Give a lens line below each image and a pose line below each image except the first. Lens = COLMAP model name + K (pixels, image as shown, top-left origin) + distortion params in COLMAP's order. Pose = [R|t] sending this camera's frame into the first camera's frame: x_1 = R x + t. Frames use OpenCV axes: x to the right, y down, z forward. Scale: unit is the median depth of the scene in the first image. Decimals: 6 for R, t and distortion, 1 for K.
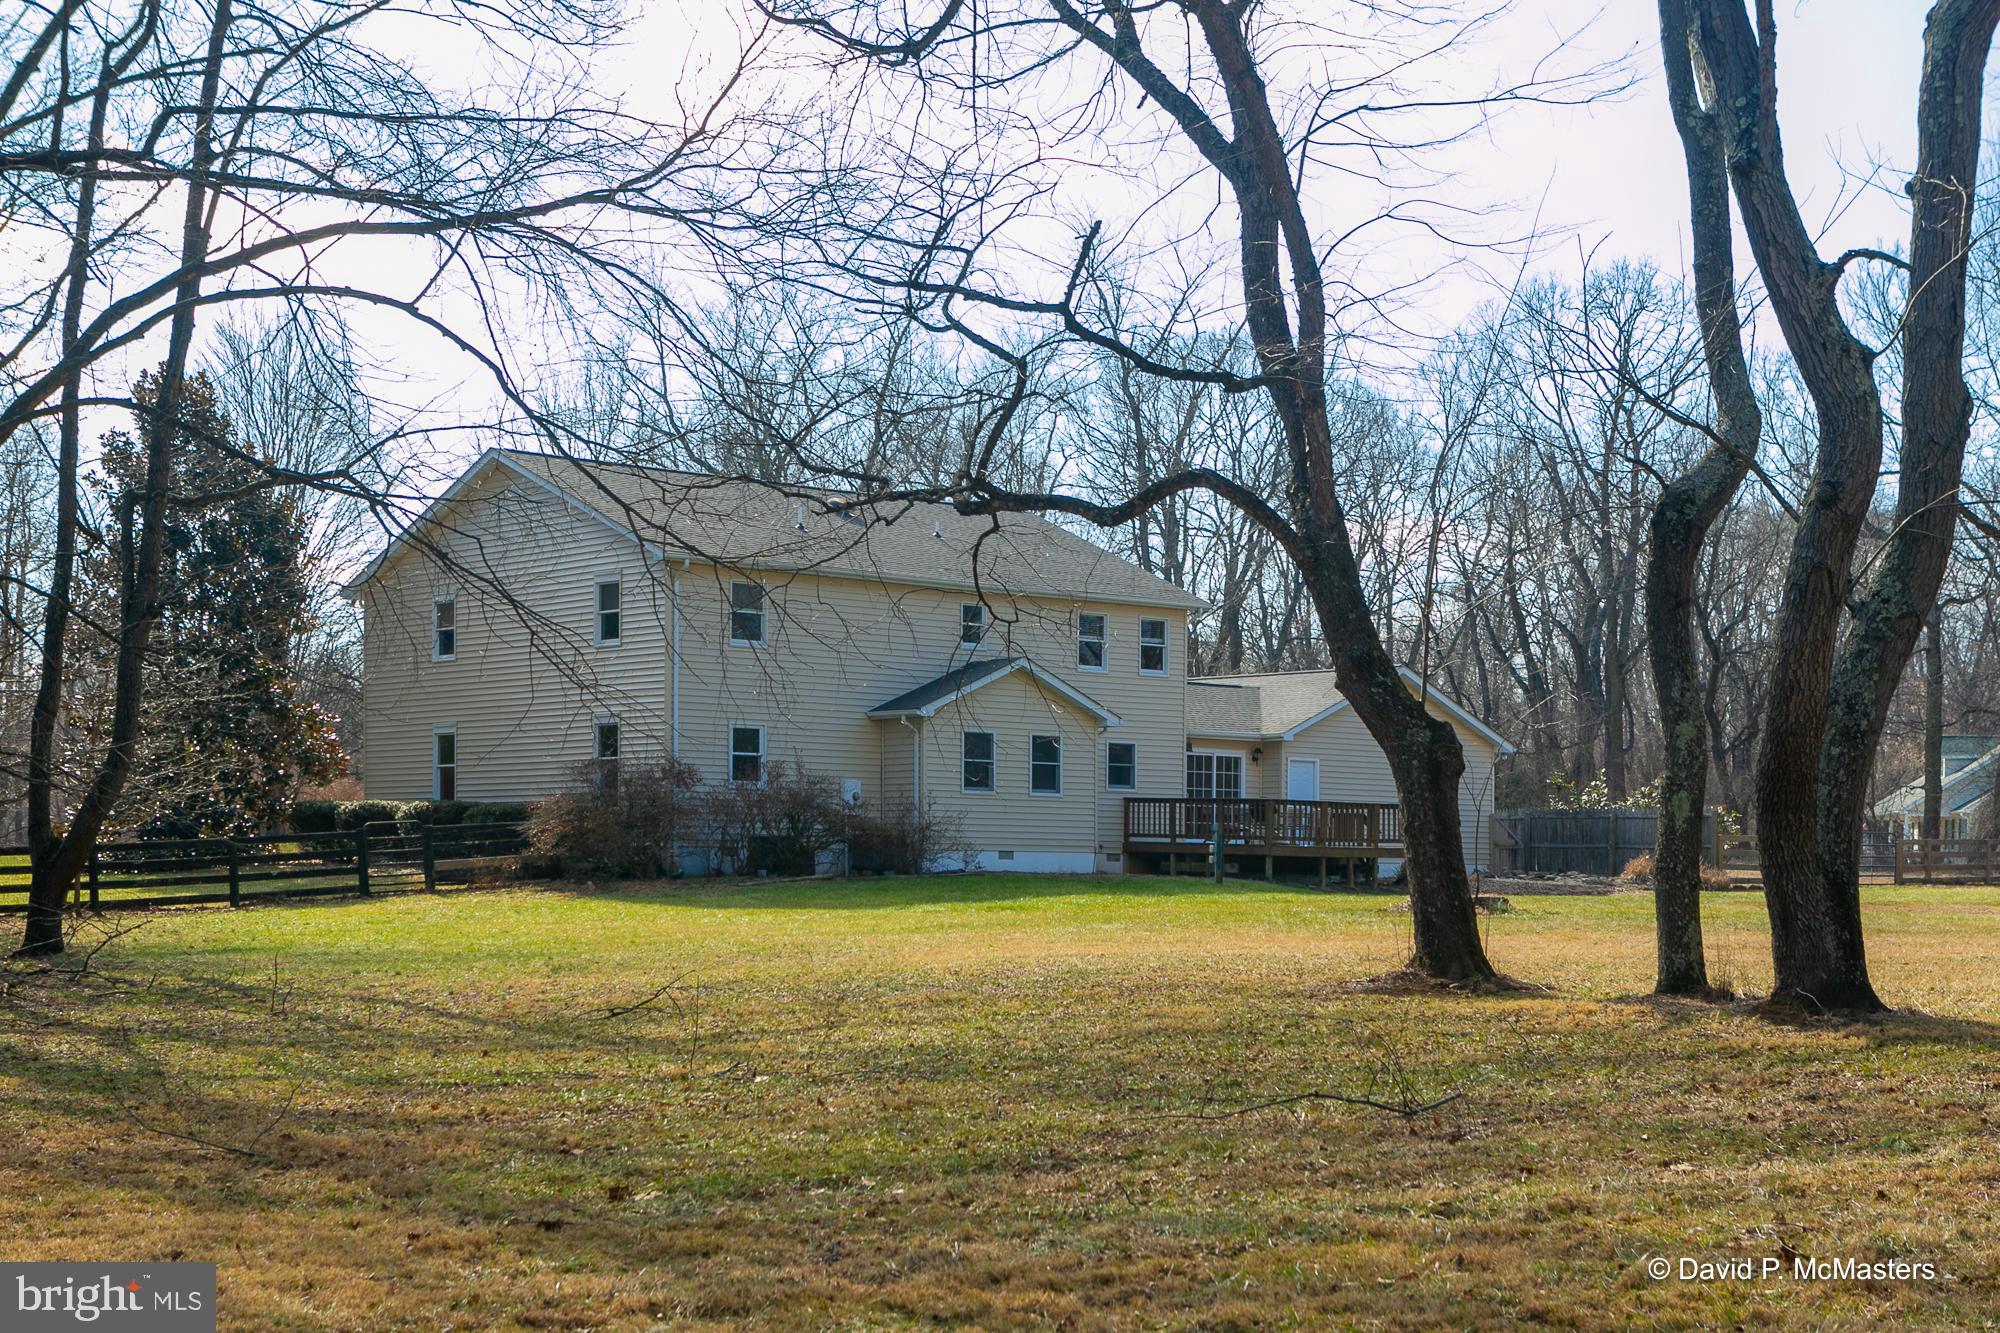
lens RADIAL K [[3156.5, 0, 1091.9], [0, 3156.5, 945.4], [0, 0, 1]] dist [0.016231, -0.006039]
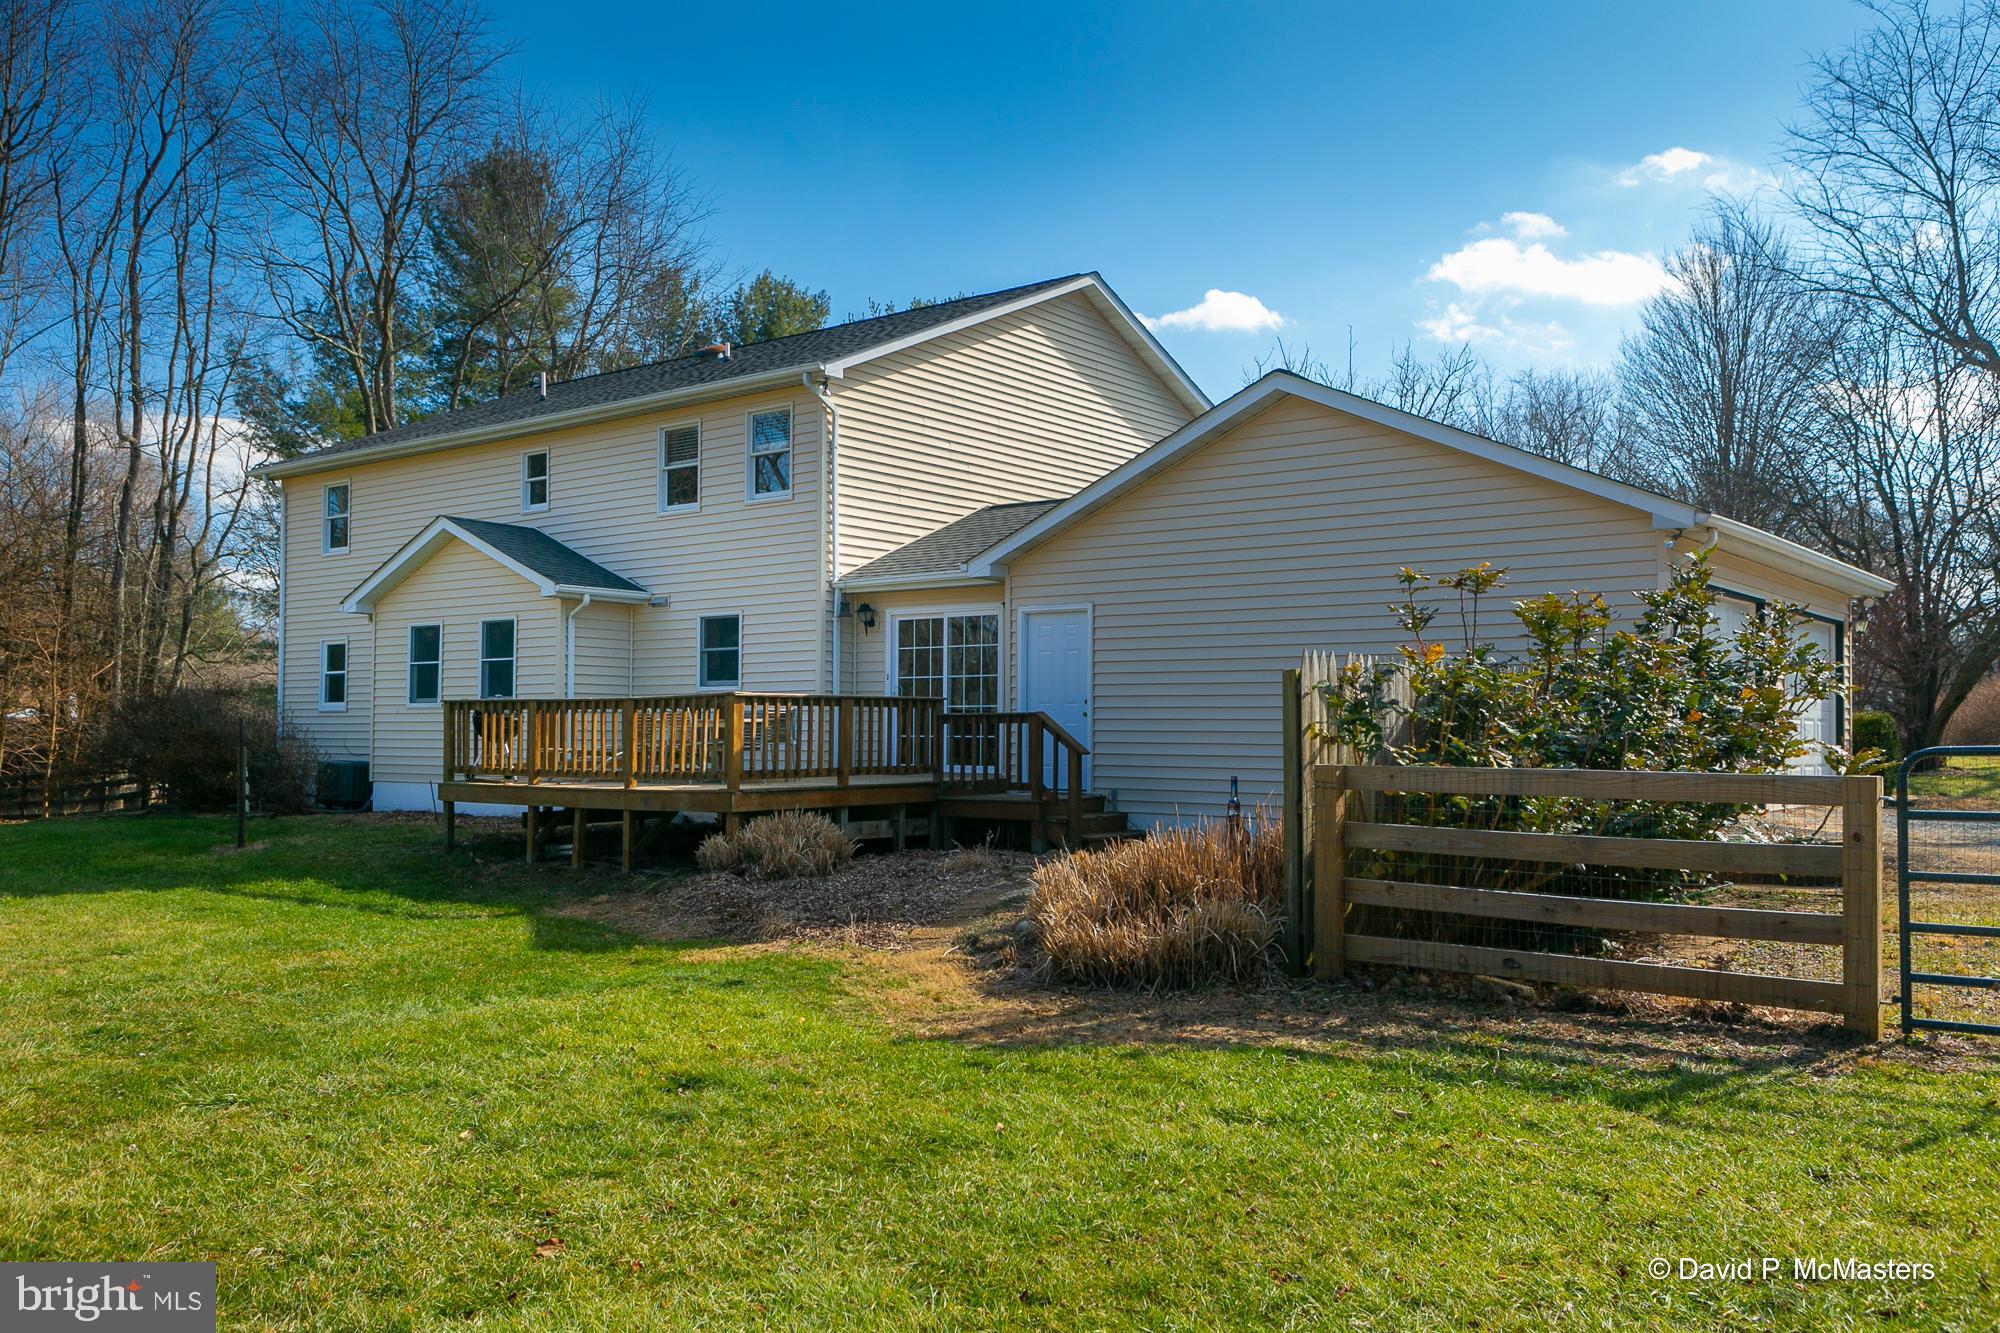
lens RADIAL K [[1629.8, 0, 1000.0], [0, 1629.8, 666.5], [0, 0, 1]] dist [0.005845, 0.004672]
pose [[0.152443, -0.050999, -0.986995, 0.375293], [-0.023404, 0.998201, -0.055193, -0.040787], [0.988035, 0.031514, 0.150976, 1.106613]]
